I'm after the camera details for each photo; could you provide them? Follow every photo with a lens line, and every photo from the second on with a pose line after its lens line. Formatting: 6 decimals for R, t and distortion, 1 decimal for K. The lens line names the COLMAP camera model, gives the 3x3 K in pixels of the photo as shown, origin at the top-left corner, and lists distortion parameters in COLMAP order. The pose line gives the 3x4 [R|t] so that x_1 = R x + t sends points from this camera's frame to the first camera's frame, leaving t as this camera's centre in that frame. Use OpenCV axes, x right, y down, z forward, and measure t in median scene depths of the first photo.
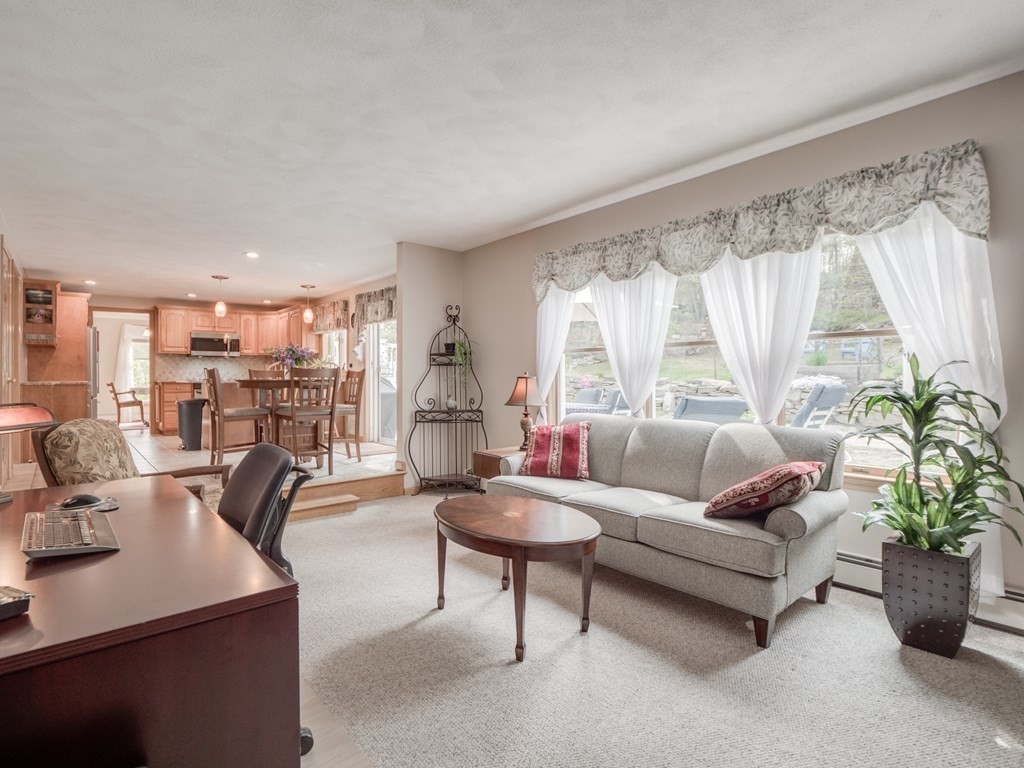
lens RADIAL K [[536.2, 0, 515.0], [0, 536.2, 380.0], [0, 0, 1]] dist [-0.011453, 0.004195]
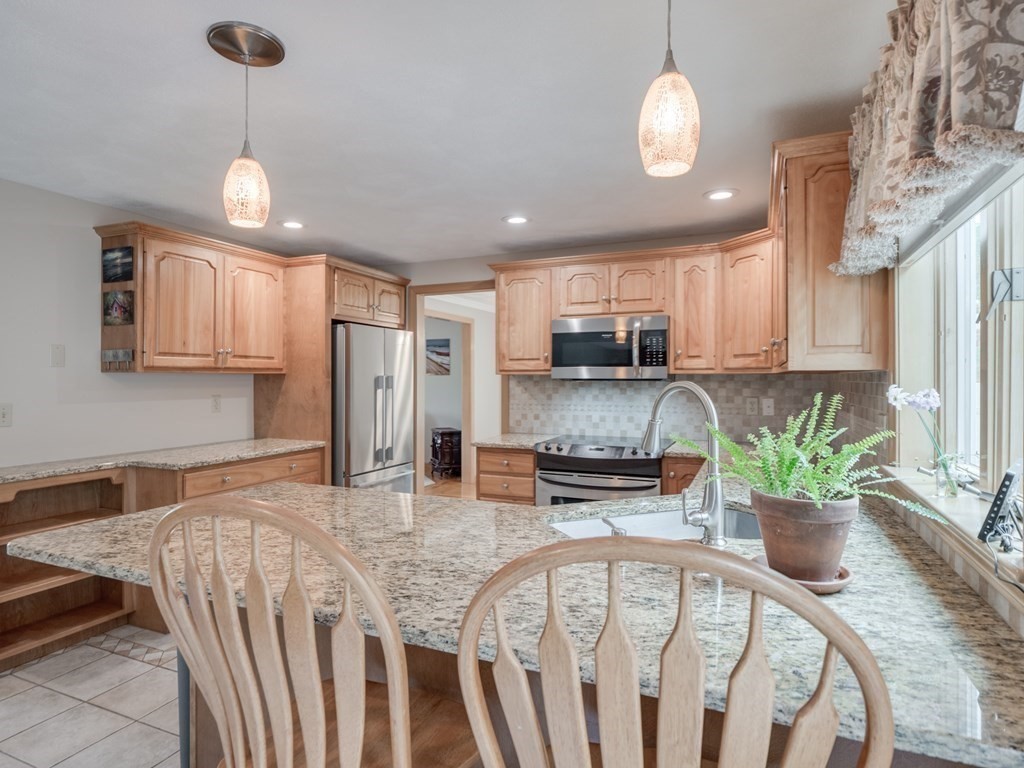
lens RADIAL K [[579.9, 0, 505.4], [0, 579.9, 380.3], [0, 0, 1]] dist [0.005711, -0.005068]
pose [[0.423418, 0.006469, -0.905912, -0.234949], [-0.005853, 0.999973, 0.004405, -0.047373], [0.905916, 0.003437, 0.423444, 0.801101]]
